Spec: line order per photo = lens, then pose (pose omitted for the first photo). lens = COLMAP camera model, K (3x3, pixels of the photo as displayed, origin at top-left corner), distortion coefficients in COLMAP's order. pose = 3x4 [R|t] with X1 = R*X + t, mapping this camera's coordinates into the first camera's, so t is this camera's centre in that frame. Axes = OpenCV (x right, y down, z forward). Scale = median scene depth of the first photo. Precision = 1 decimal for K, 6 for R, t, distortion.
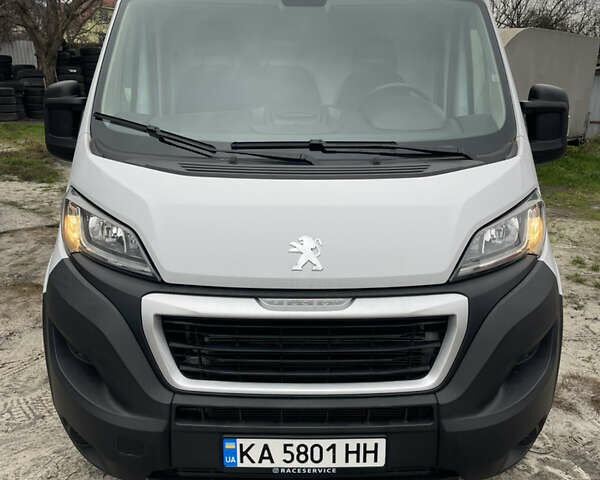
lens RADIAL K [[604.5, 0, 301.3], [0, 604.5, 232.7], [0, 0, 1]] dist [0.008248, 0.022547]
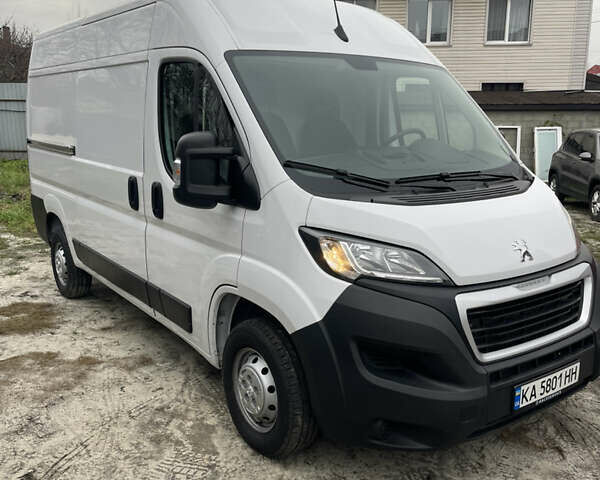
lens RADIAL K [[604.5, 0, 301.3], [0, 604.5, 232.7], [0, 0, 1]] dist [0.008248, 0.022547]
pose [[0.816213, -0.114023, 0.566388, -1.262579], [0.141365, 0.989948, -0.004427, -0.075543], [-0.560189, 0.083681, 0.824127, 0.102504]]
